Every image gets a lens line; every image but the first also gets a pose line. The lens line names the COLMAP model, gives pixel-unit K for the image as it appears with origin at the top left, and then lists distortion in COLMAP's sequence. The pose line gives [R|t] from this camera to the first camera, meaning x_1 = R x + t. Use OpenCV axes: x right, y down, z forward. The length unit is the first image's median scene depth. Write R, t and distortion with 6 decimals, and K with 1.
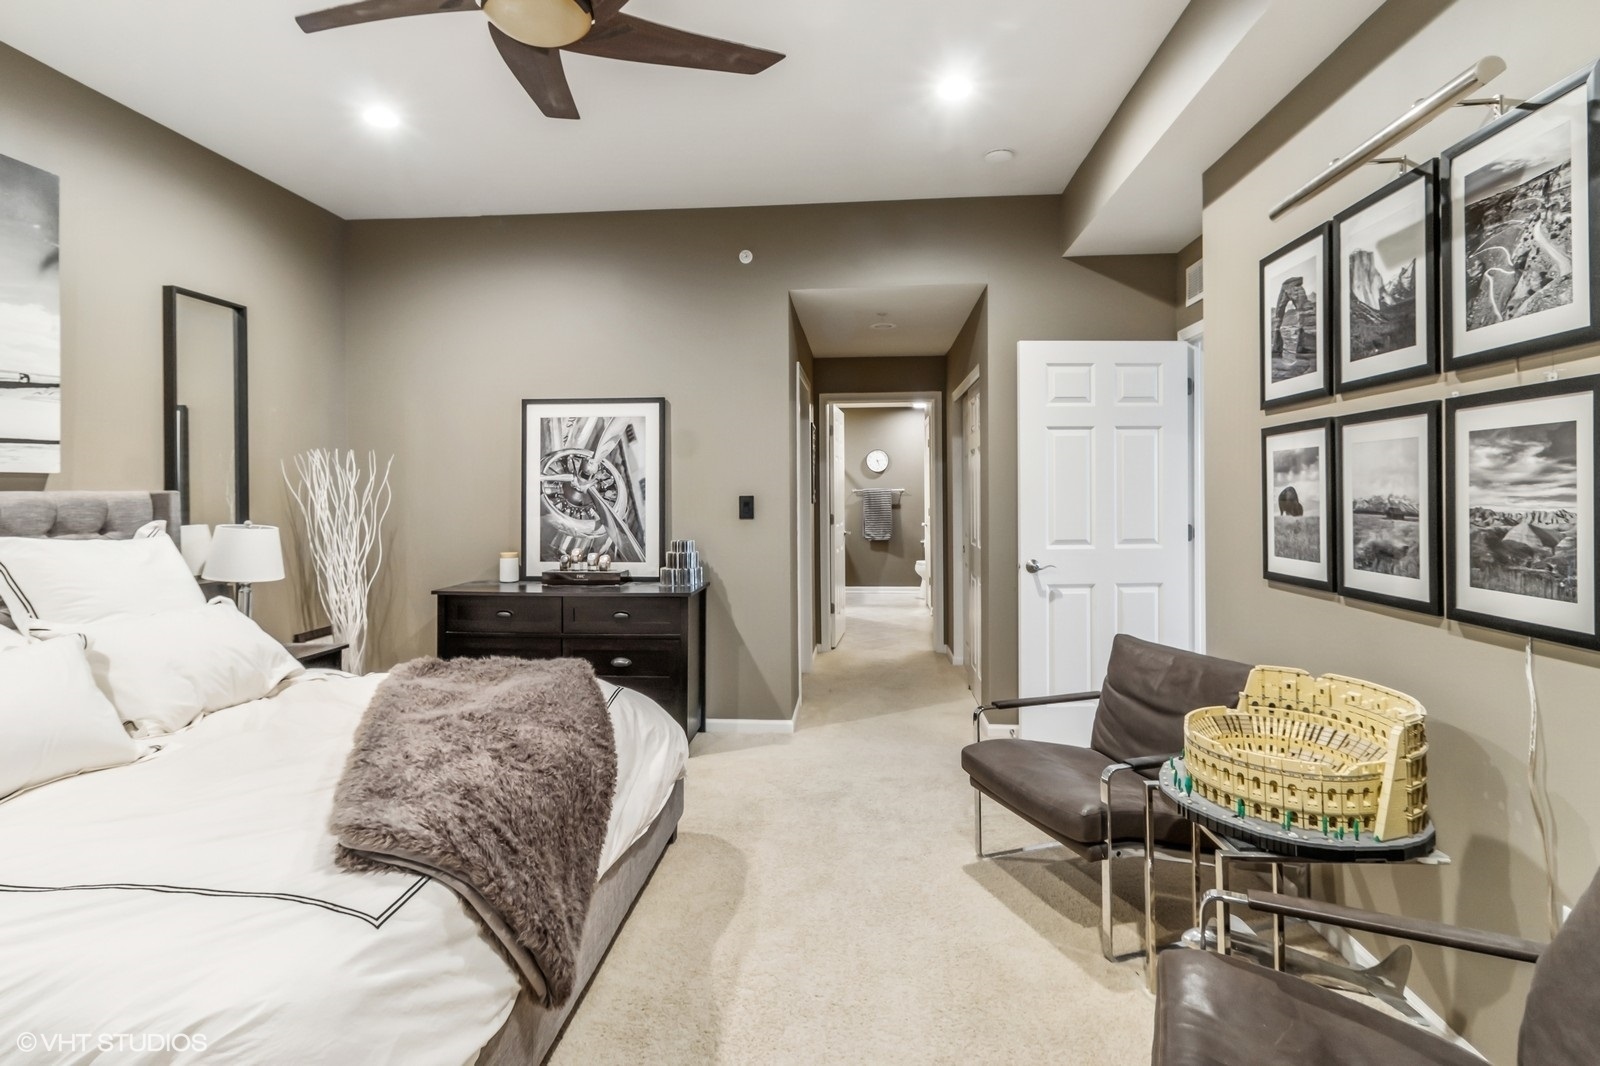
lens RADIAL K [[783.6, 0, 786.8], [0, 783.6, 493.3], [0, 0, 1]] dist [-0.001056, 0.000035]
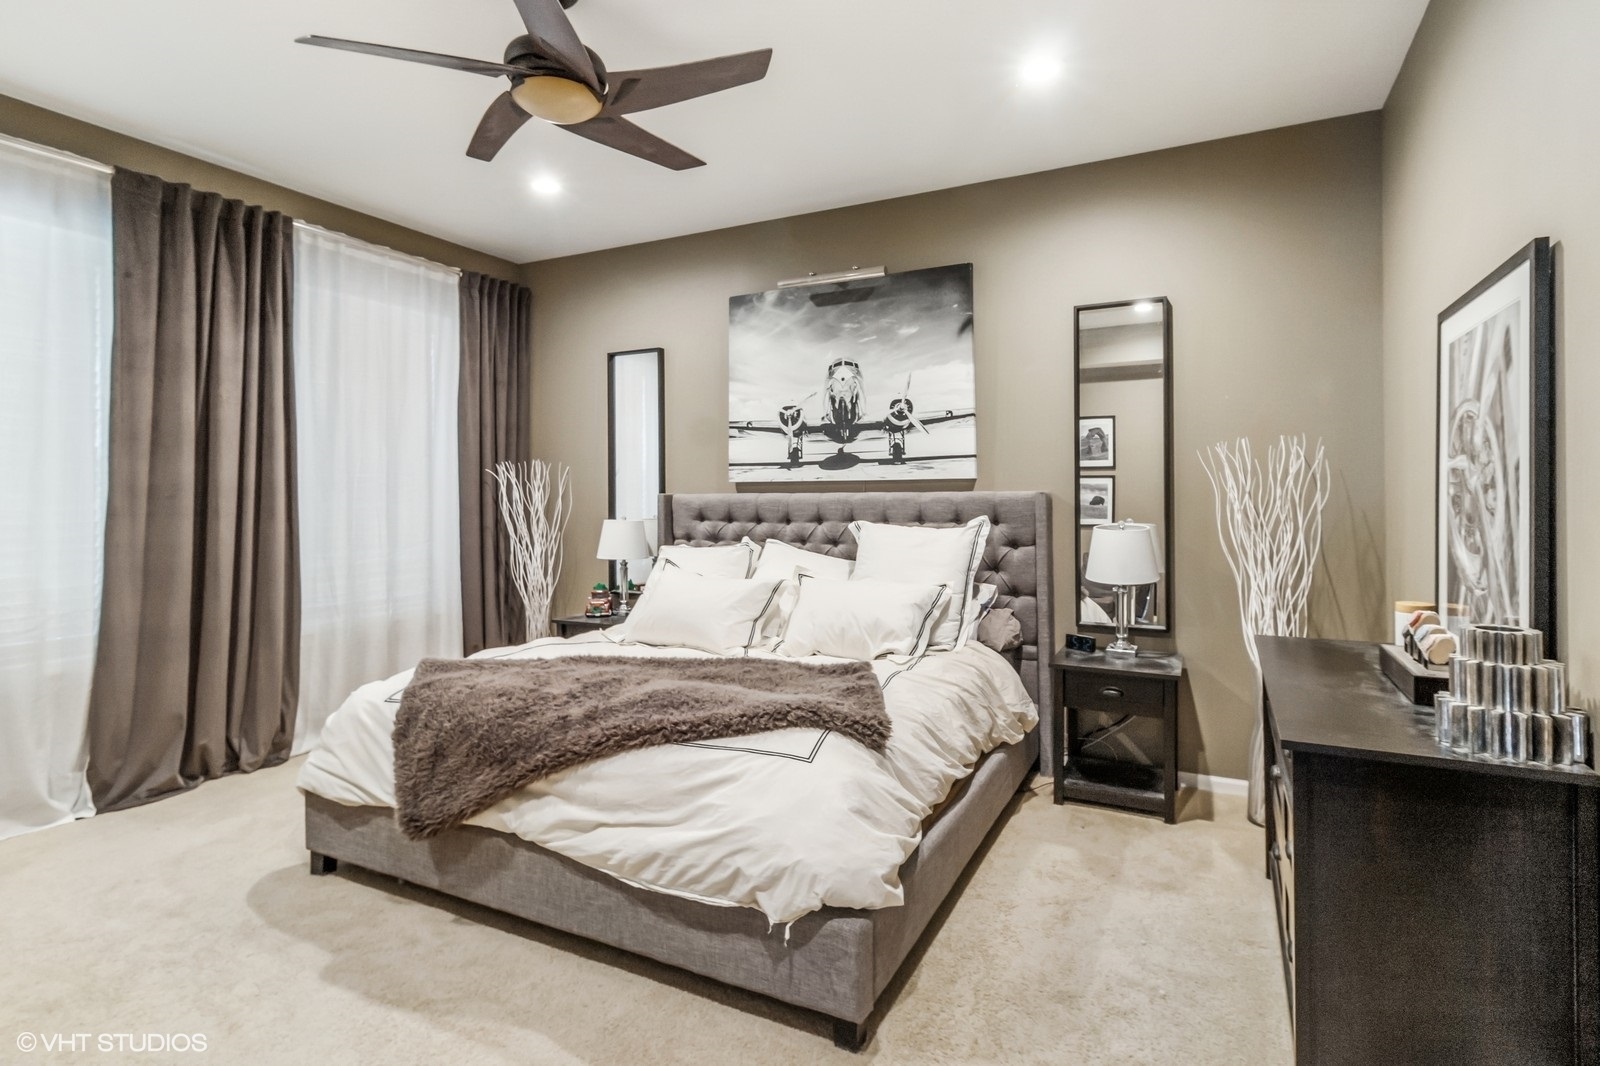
lens RADIAL K [[783.6, 0, 805.8], [0, 783.6, 488.5], [0, 0, 1]] dist [-0.001056, 0.000035]
pose [[-0.364778, 0.004235, -0.931085, 0.466636], [0.007831, 0.999968, 0.001481, -0.012141], [0.931062, -0.006751, -0.364799, 1.246264]]
